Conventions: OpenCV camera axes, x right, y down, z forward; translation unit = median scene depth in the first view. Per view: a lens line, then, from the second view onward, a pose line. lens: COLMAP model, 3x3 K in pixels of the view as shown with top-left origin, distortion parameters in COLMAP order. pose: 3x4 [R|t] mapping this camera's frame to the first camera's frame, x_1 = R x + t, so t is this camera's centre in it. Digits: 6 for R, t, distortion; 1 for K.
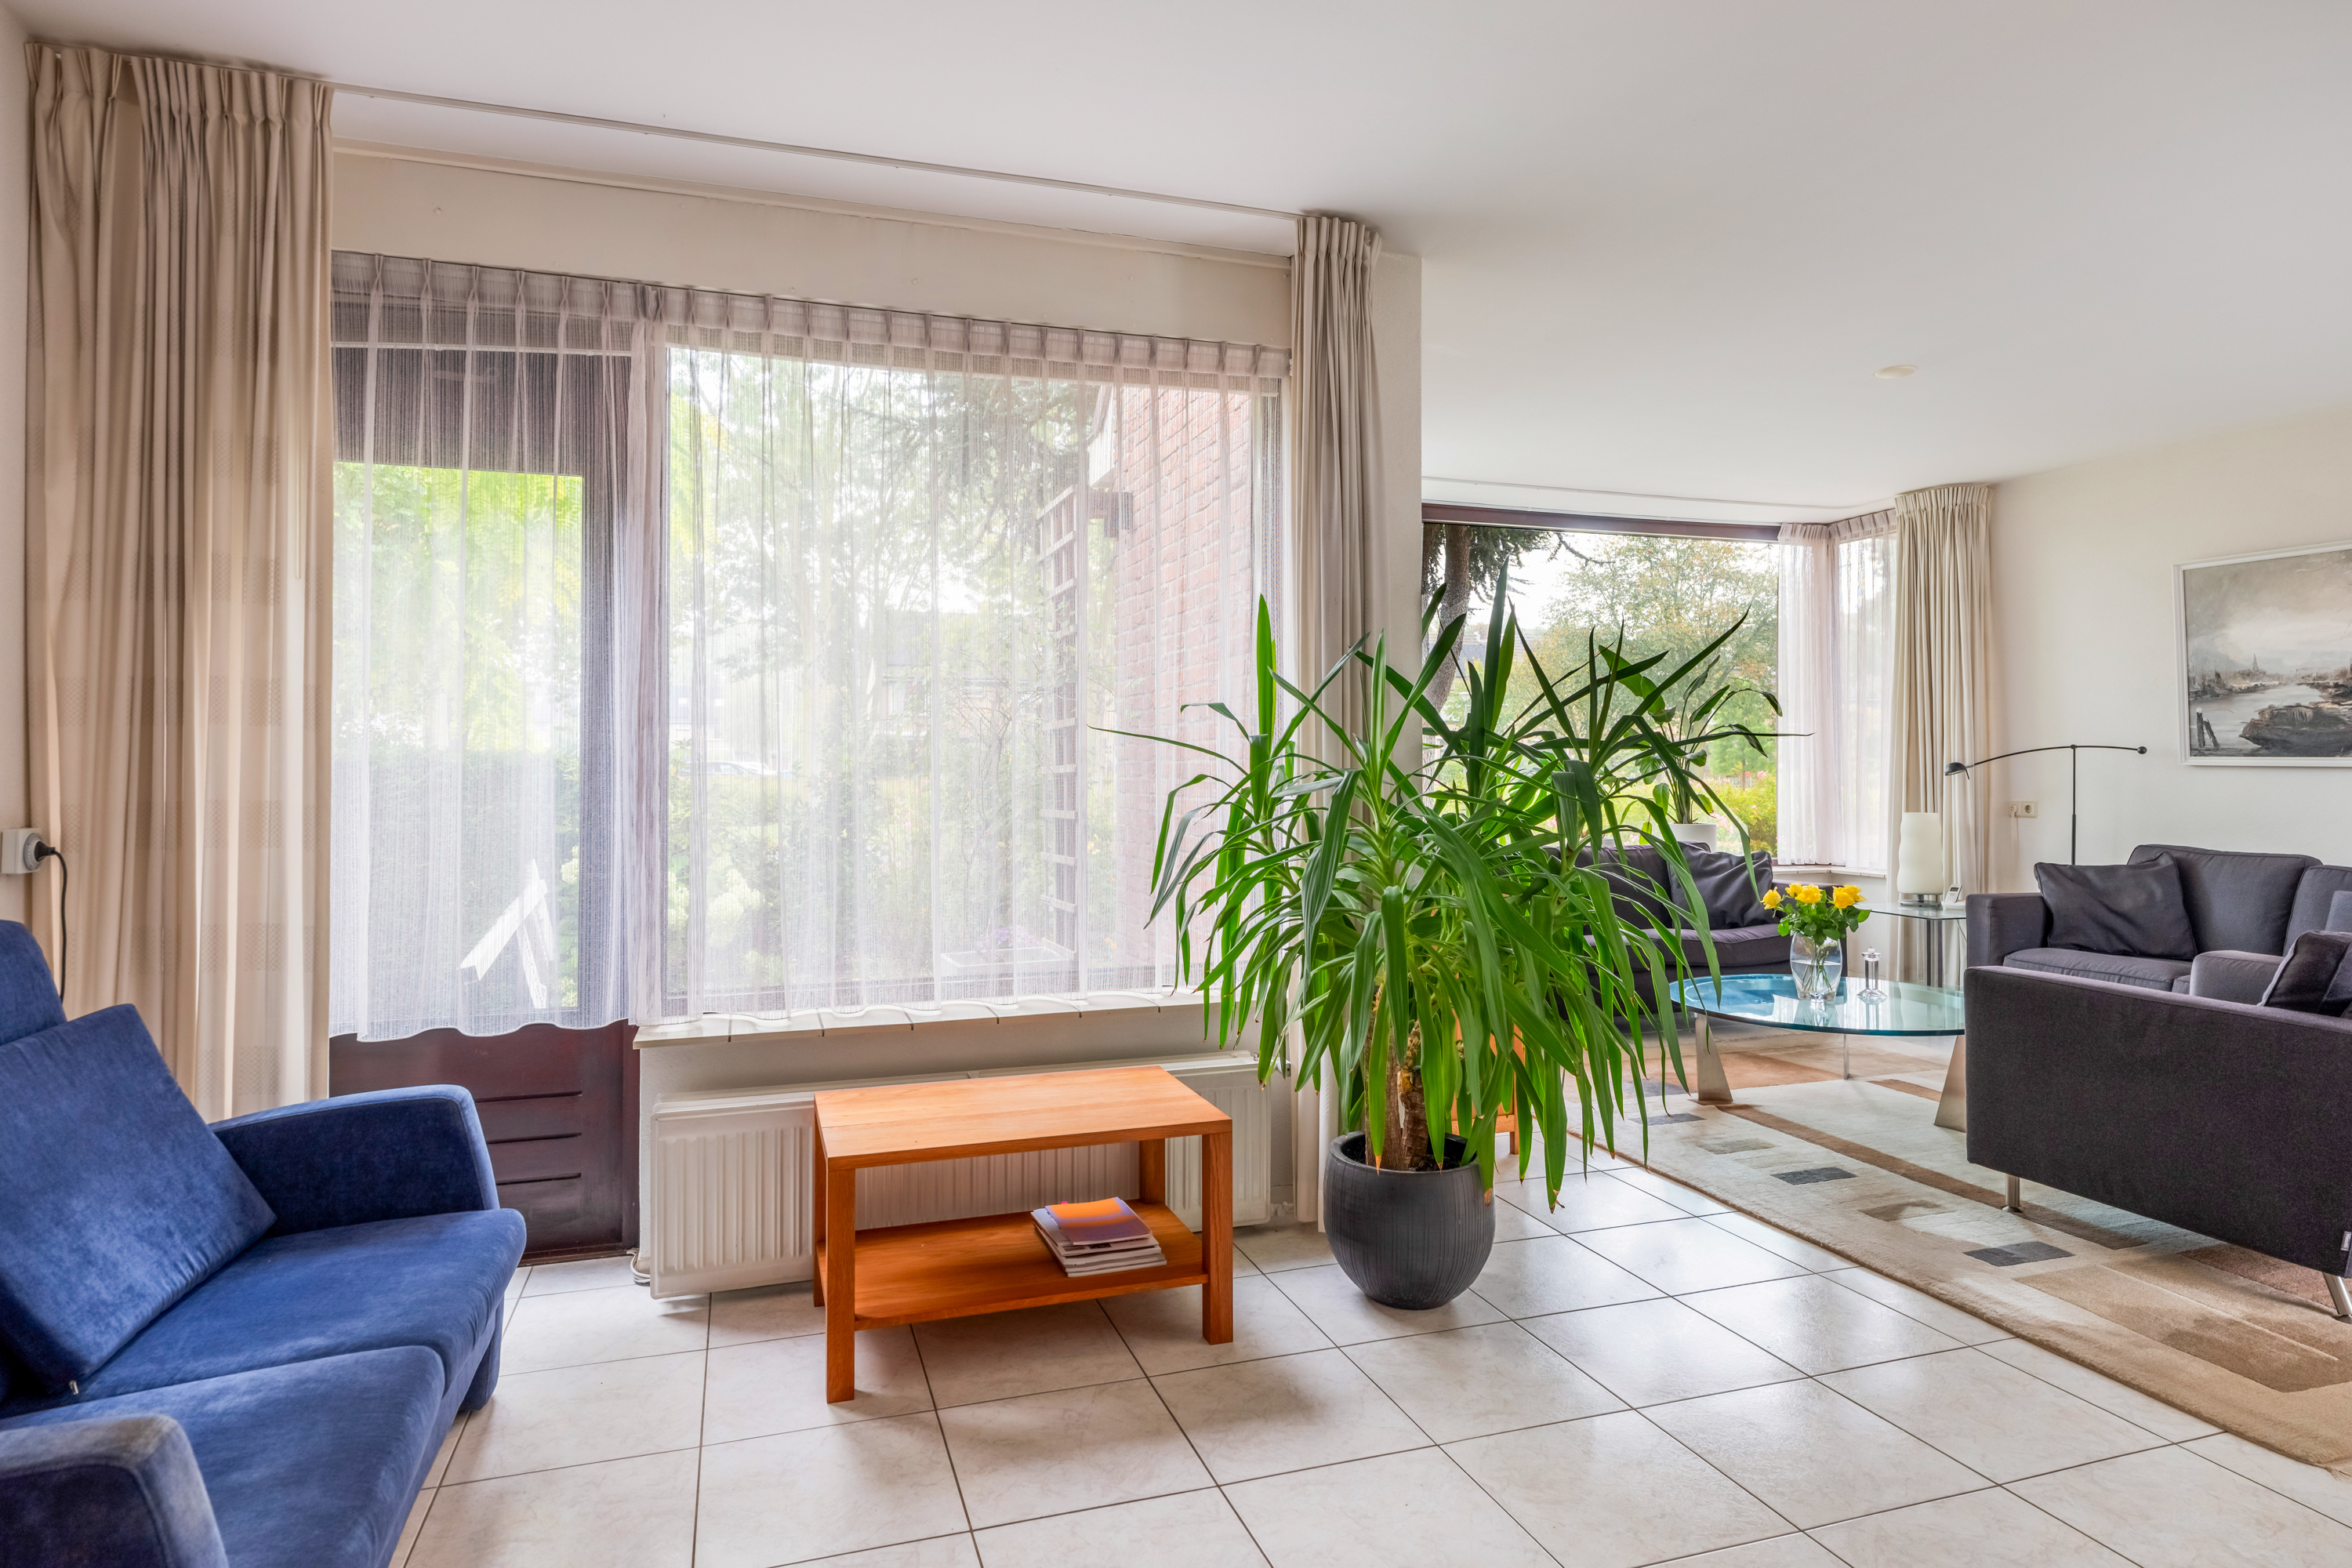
lens RADIAL K [[1299.6, 0, 1182.8], [0, 1299.6, 746.3], [0, 0, 1]] dist [-0.002814, -0.000408]
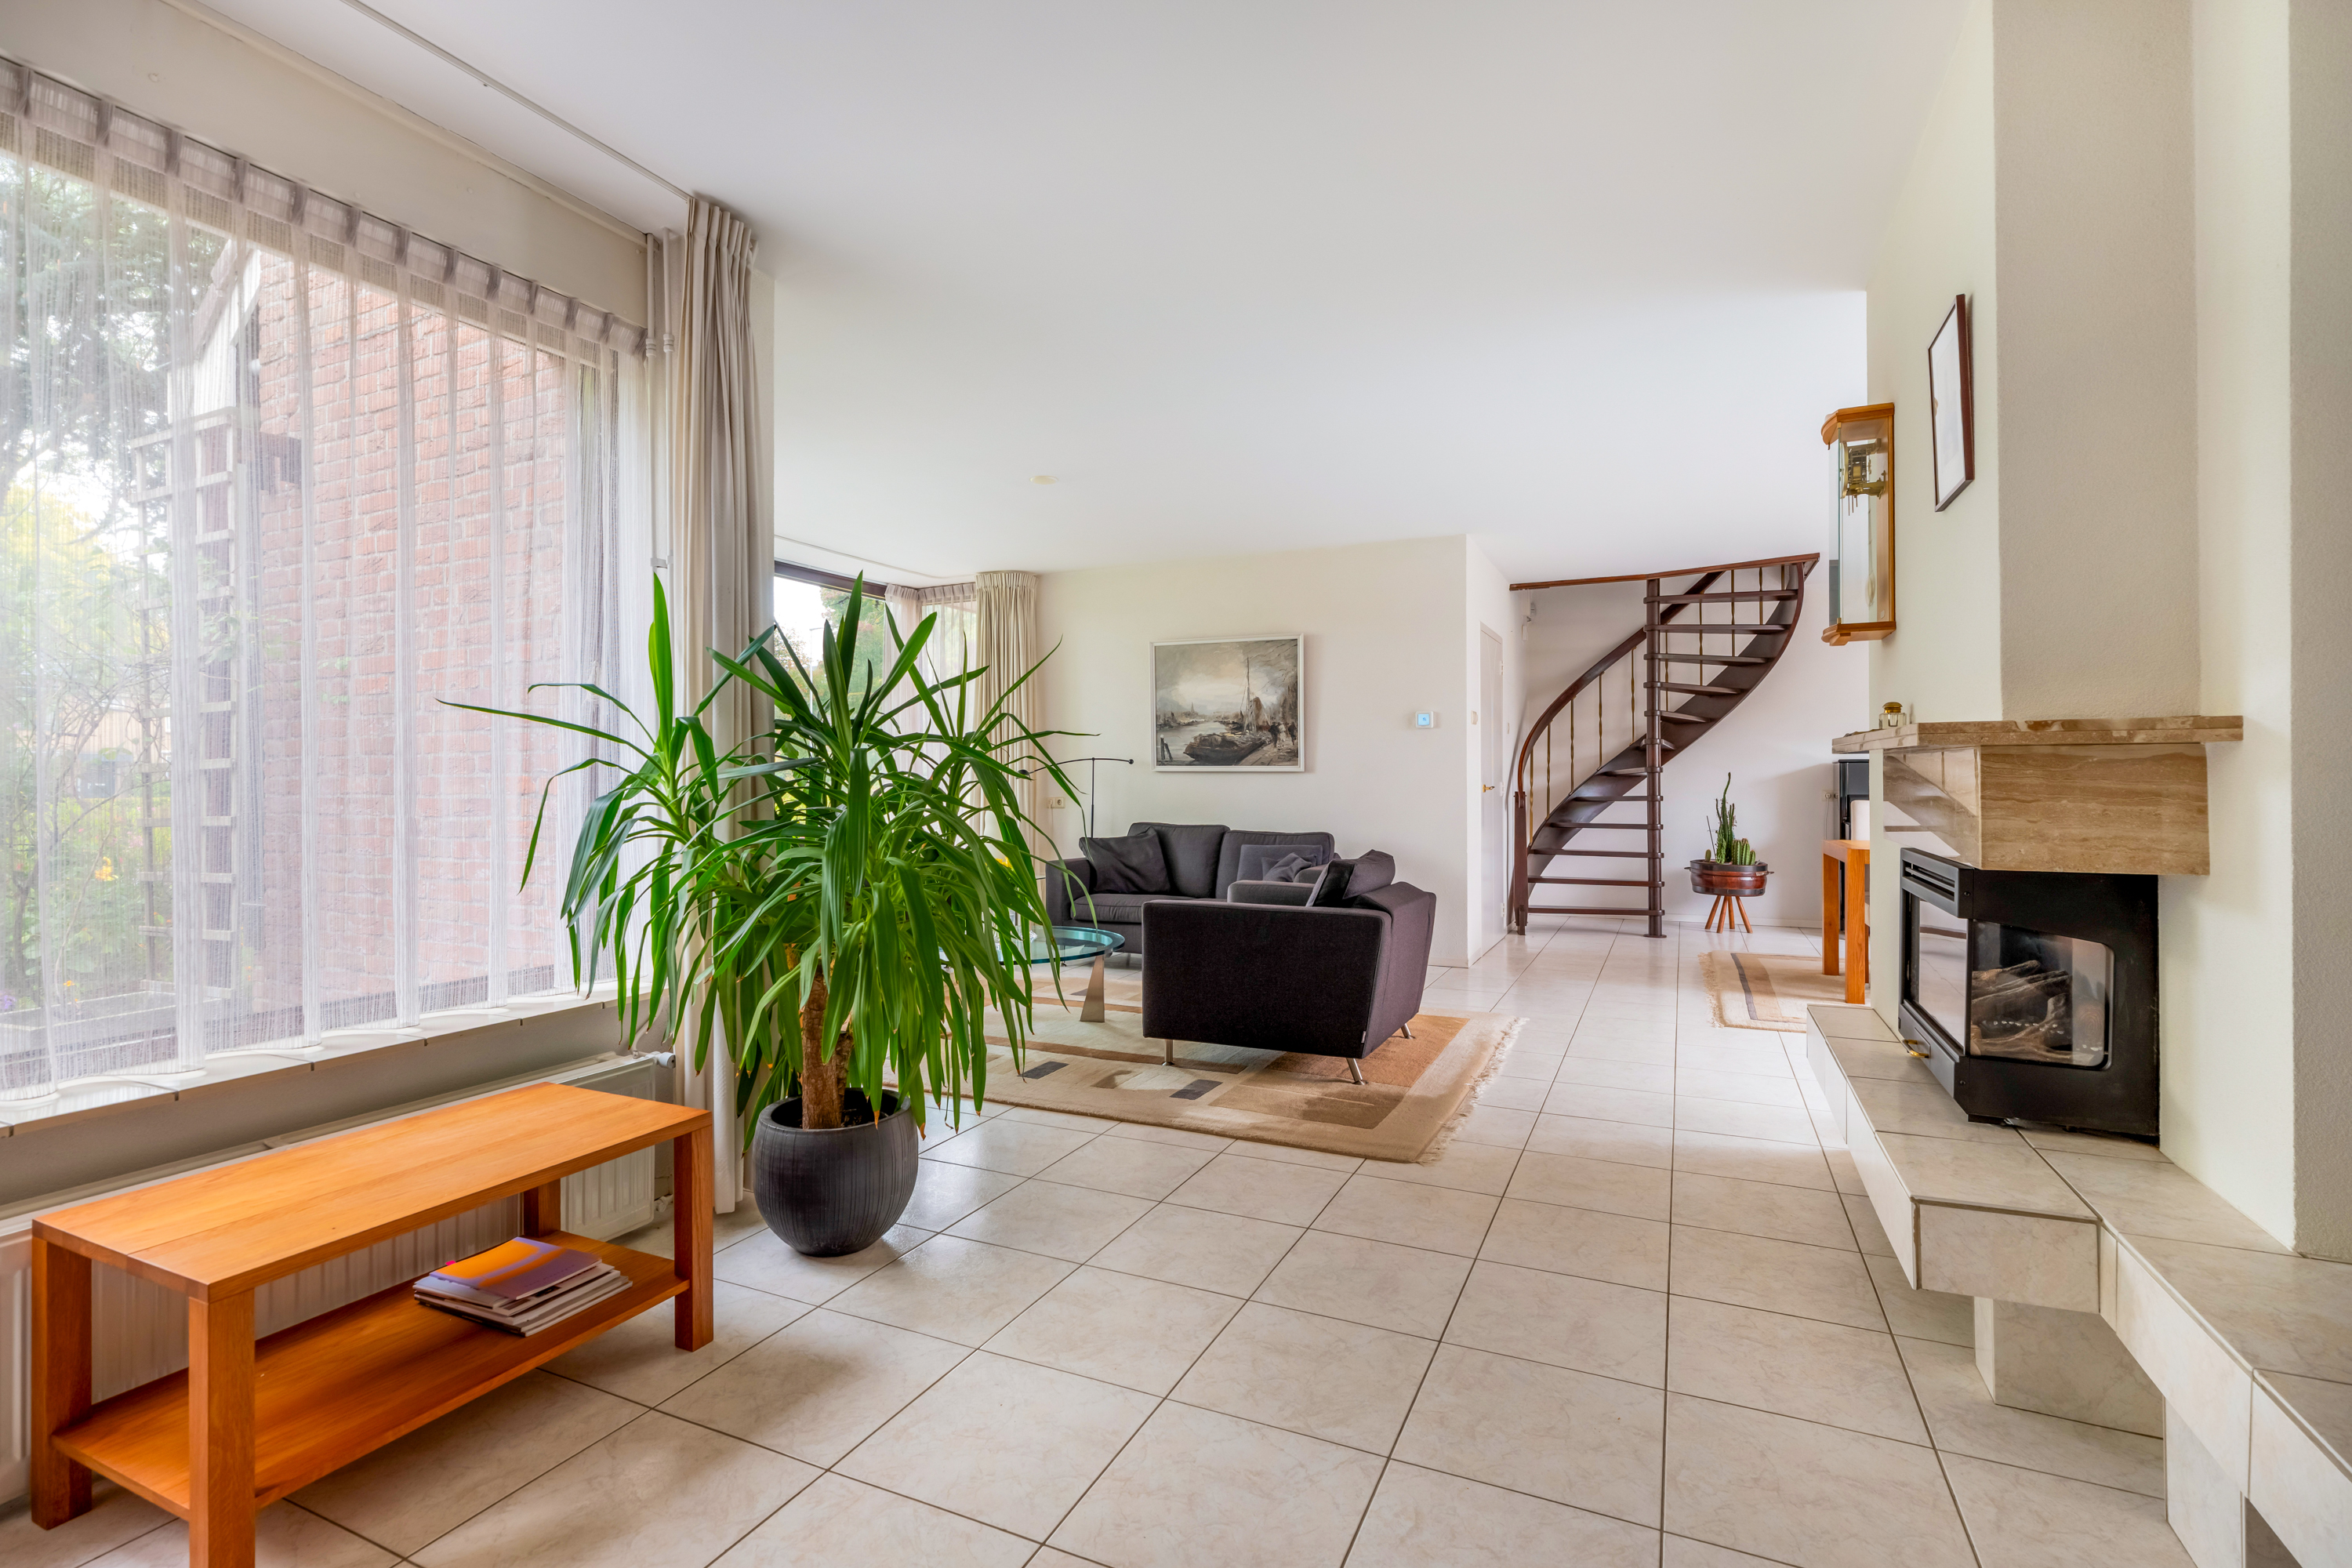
lens RADIAL K [[1061.0, 0, 1176.0], [0, 1061.0, 784.0], [0, 0, 1]] dist [-0.002355, -0.000865]
pose [[0.694797, -0.003481, 0.719197, -0.250111], [-0.007889, 0.999891, 0.012460, 0.026815], [-0.719162, -0.014331, 0.694694, 0.180720]]
